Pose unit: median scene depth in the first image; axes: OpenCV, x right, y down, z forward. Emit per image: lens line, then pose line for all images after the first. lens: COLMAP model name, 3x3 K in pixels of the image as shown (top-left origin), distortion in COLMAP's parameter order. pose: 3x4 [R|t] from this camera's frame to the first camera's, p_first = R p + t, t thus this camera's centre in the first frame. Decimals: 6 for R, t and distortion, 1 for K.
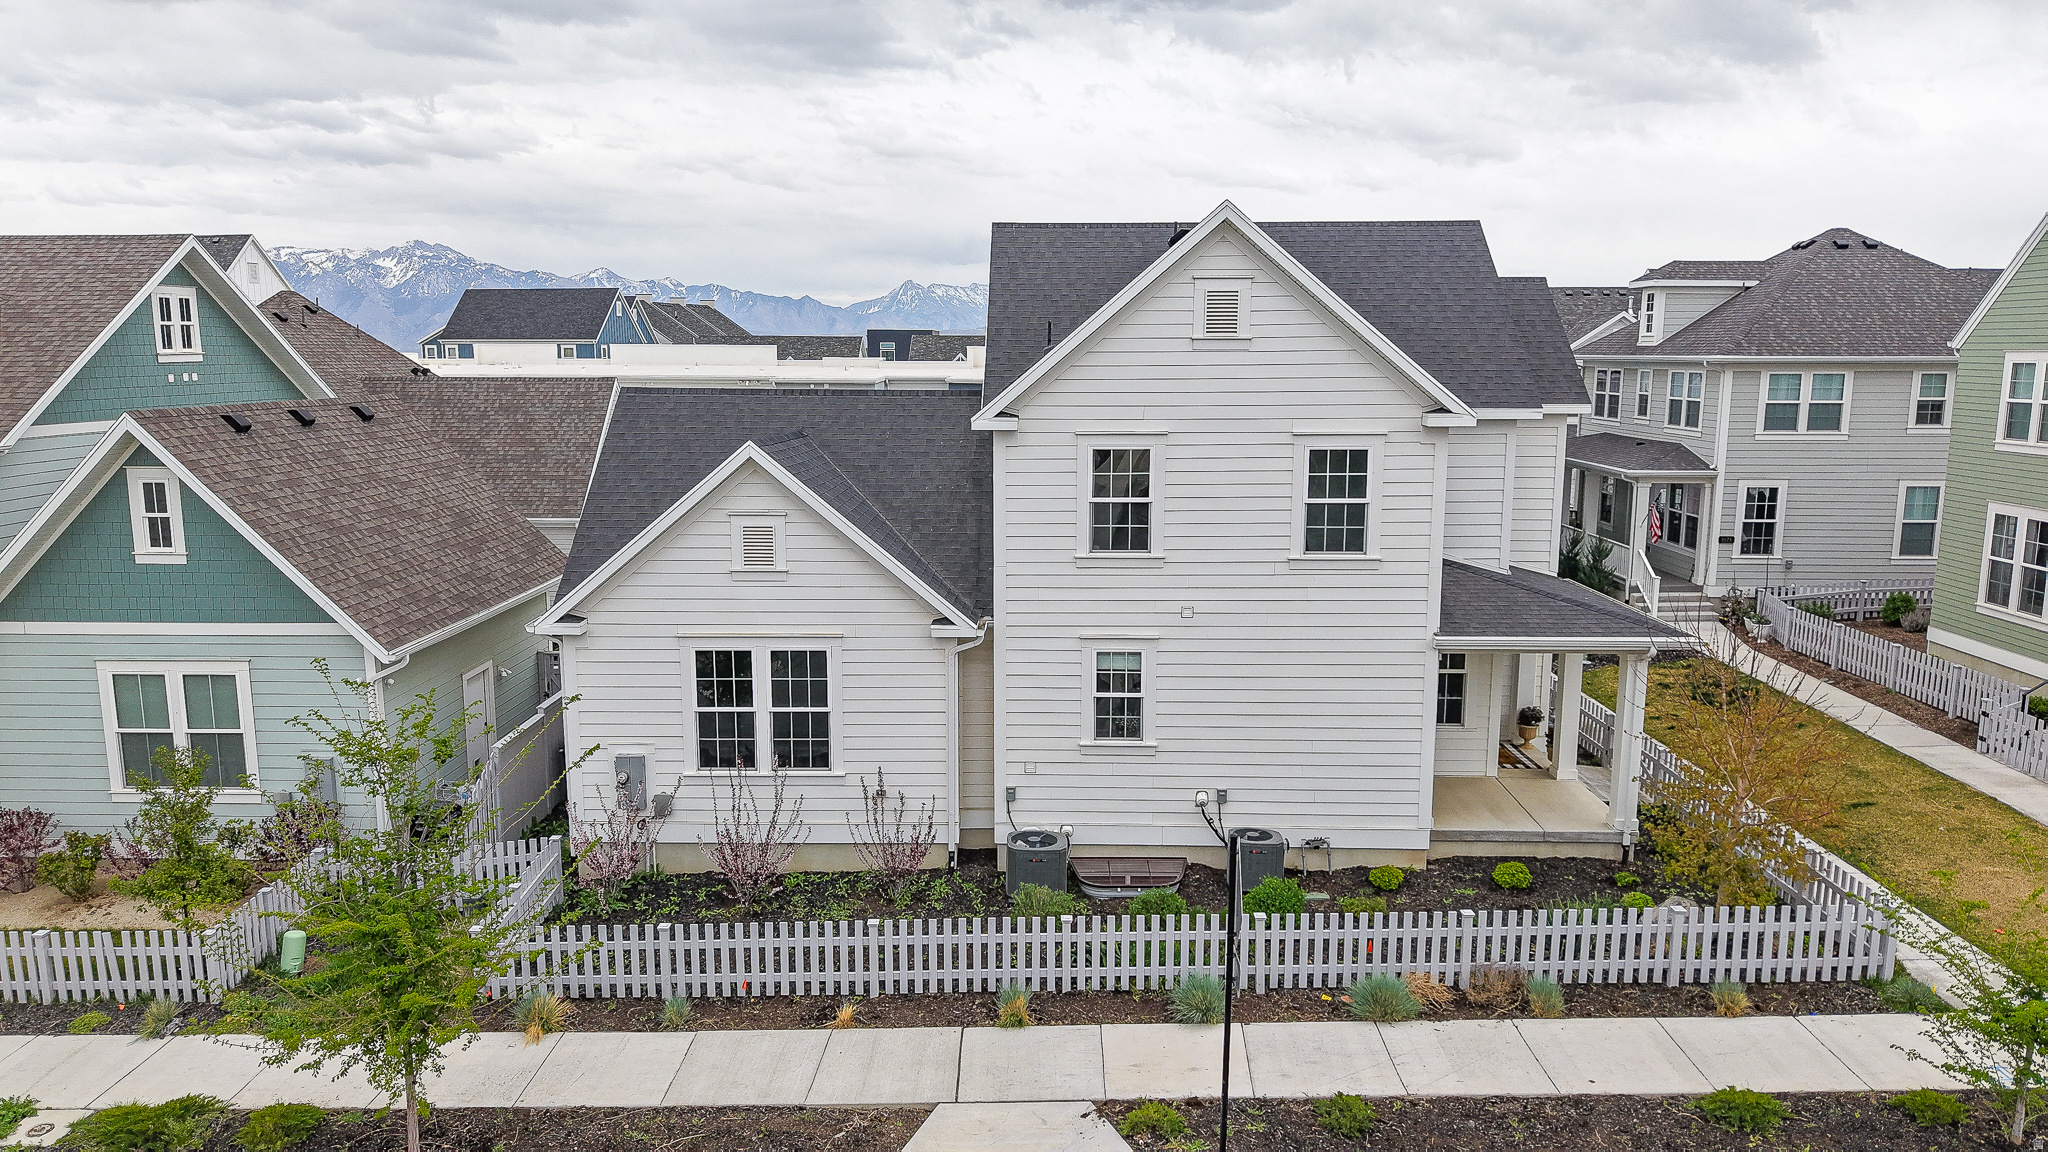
lens RADIAL K [[1371.0, 0, 1024.0], [0, 1371.0, 576.0], [0, 0, 1]] dist [0.029289, -0.031131]
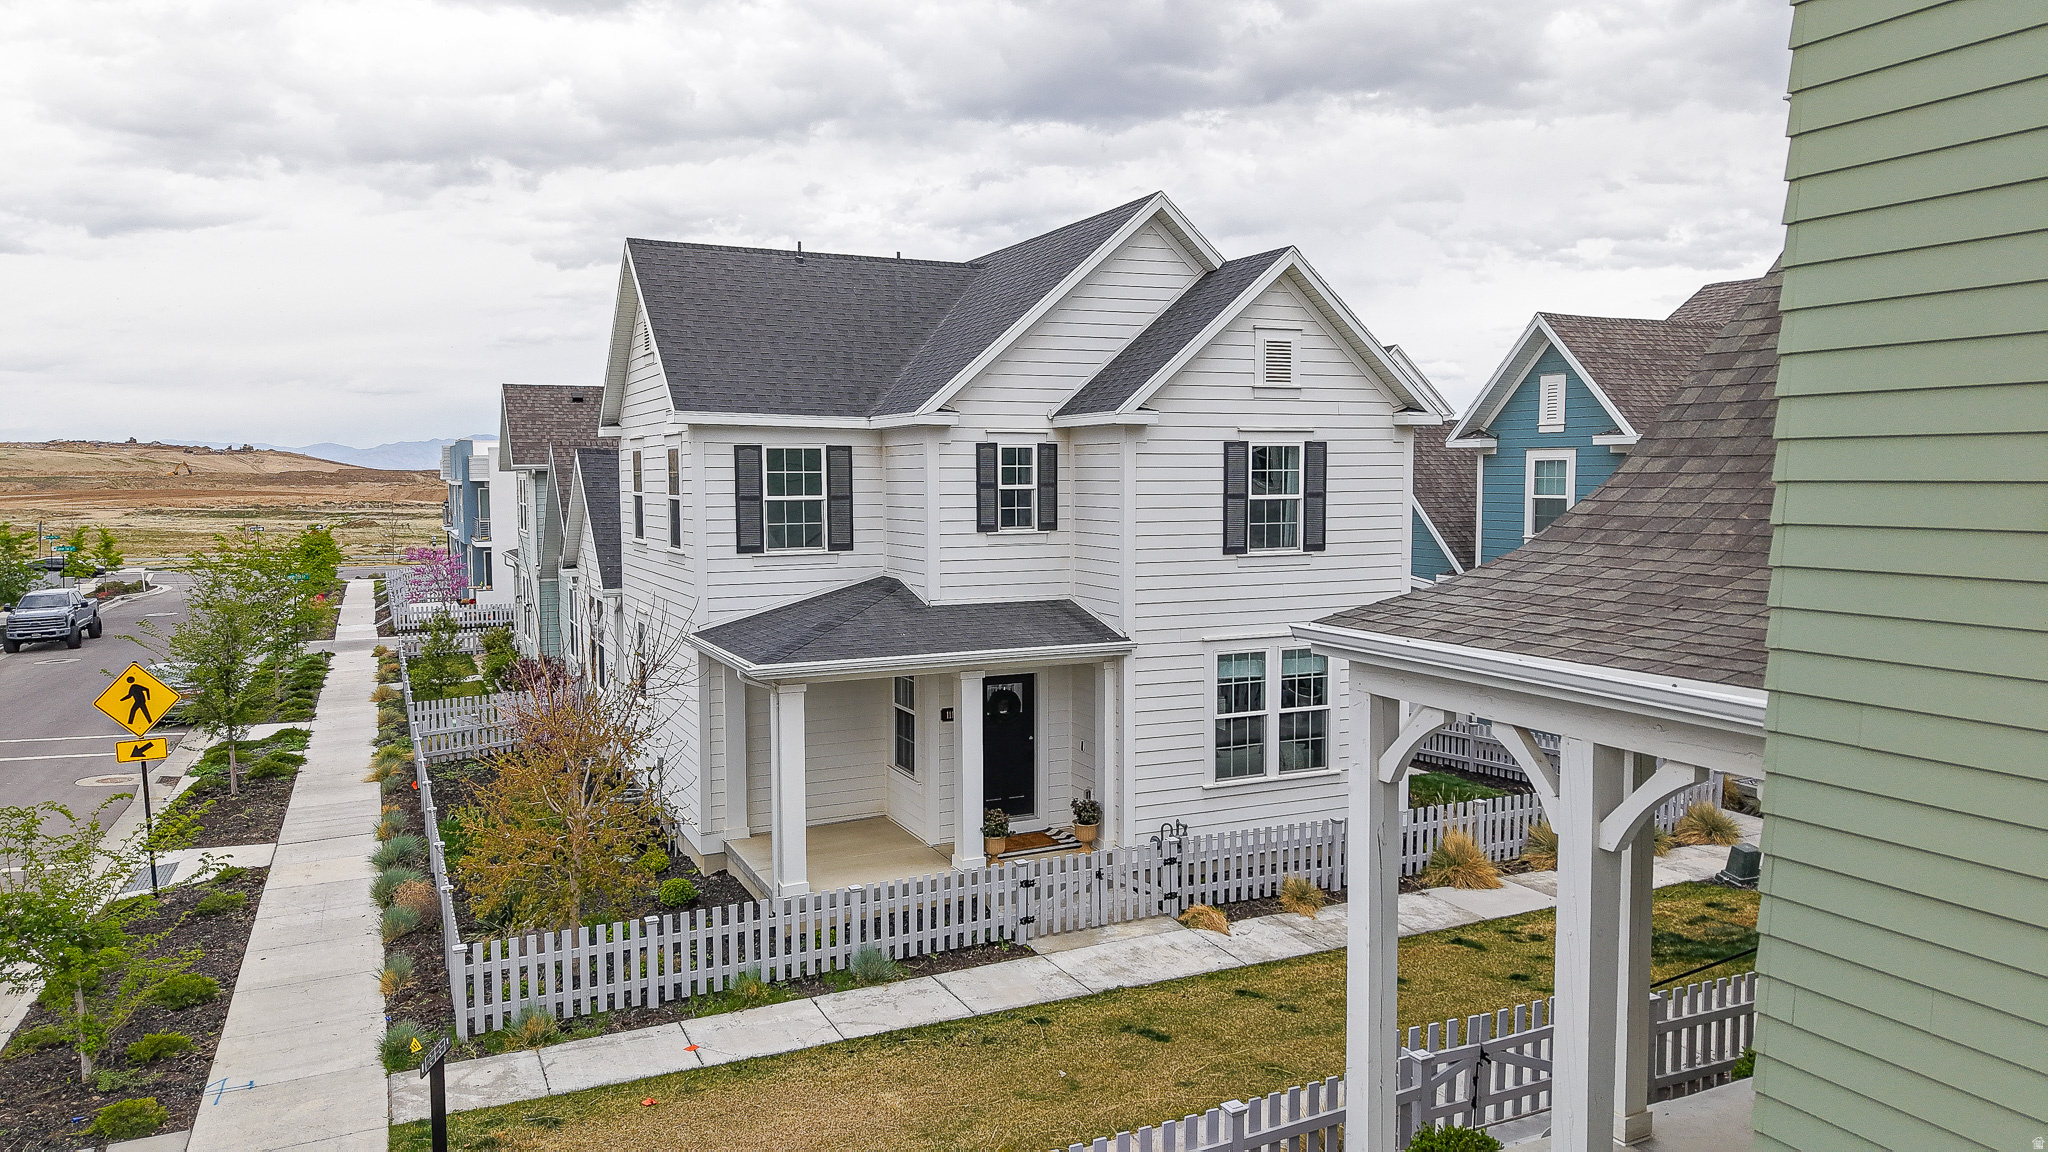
lens RADIAL K [[1371.0, 0, 1024.0], [0, 1371.0, 576.0], [0, 0, 1]] dist [0.029289, -0.031131]
pose [[0.451663, 0.065426, -0.889786, 1.261287], [-0.140847, 0.990031, 0.001302, -0.032952], [0.881001, 0.124735, 0.456375, 0.731916]]
